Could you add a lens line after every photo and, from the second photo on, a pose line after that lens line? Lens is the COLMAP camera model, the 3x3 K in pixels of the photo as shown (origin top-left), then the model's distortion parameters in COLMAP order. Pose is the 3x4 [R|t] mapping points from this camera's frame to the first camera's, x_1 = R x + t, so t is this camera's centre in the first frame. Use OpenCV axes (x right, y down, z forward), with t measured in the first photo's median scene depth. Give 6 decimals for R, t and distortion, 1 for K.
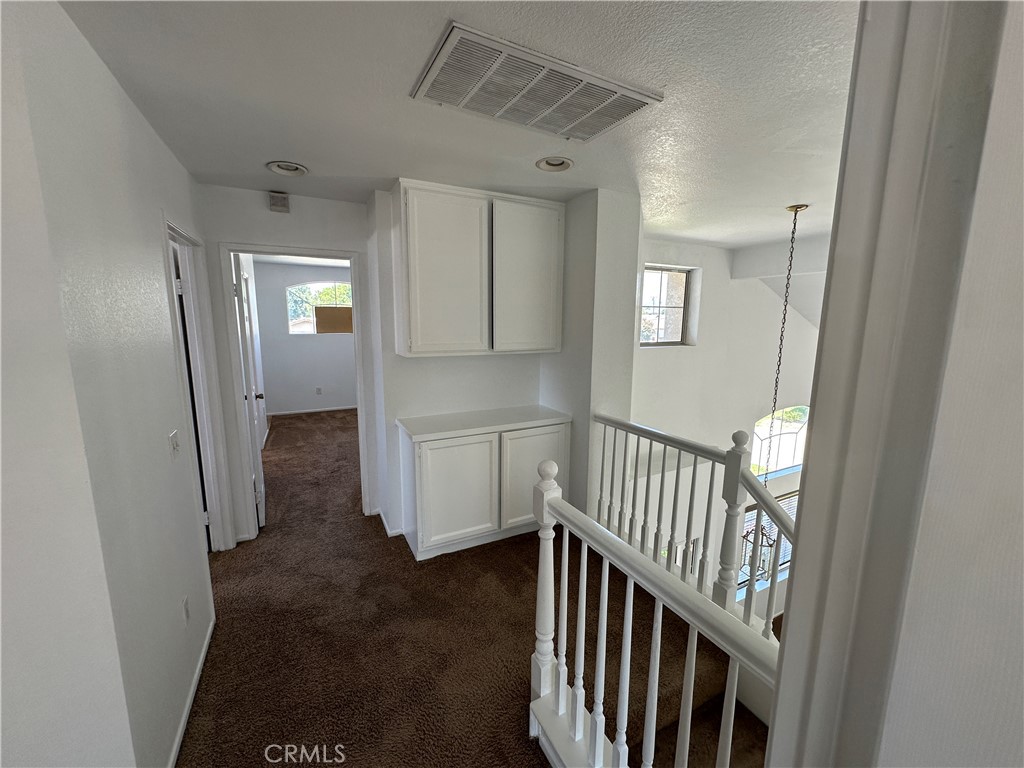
lens RADIAL K [[408.9, 0, 512.0], [0, 408.9, 384.0], [0, 0, 1]] dist [-0.000708, 0.000023]
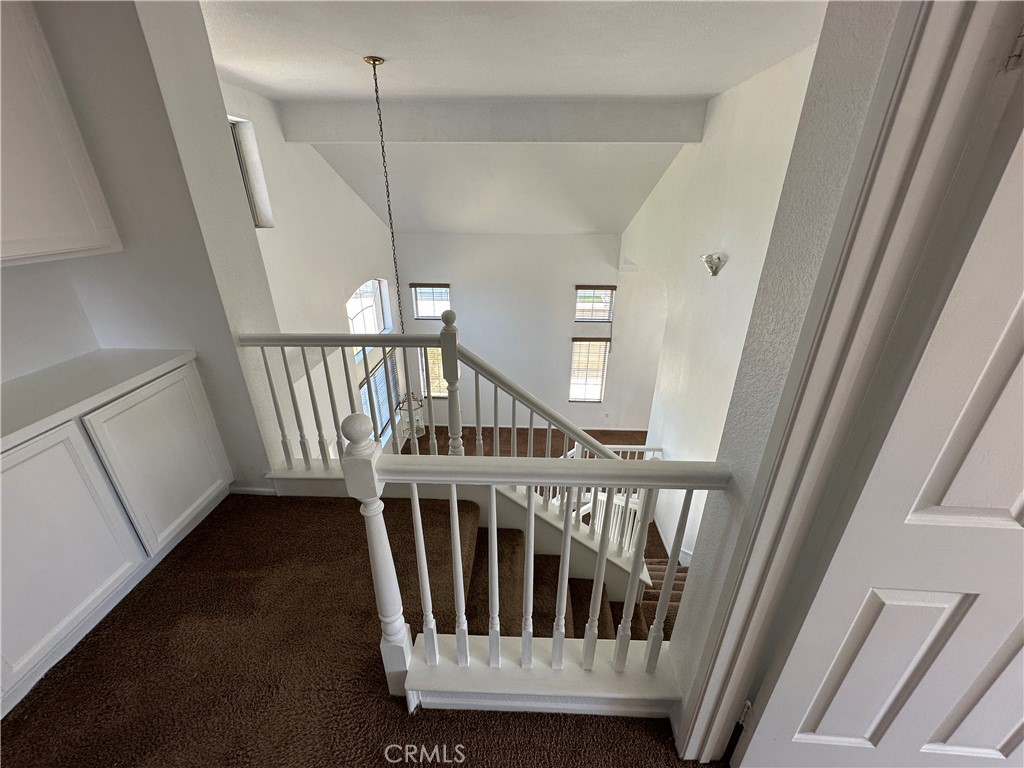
lens RADIAL K [[408.9, 0, 512.0], [0, 408.9, 384.0], [0, 0, 1]] dist [-0.000708, 0.000023]
pose [[0.489013, -0.367762, 0.790960, -0.153840], [0.139421, 0.928073, 0.345316, -0.028653], [-0.861062, -0.058587, 0.505113, 0.229707]]
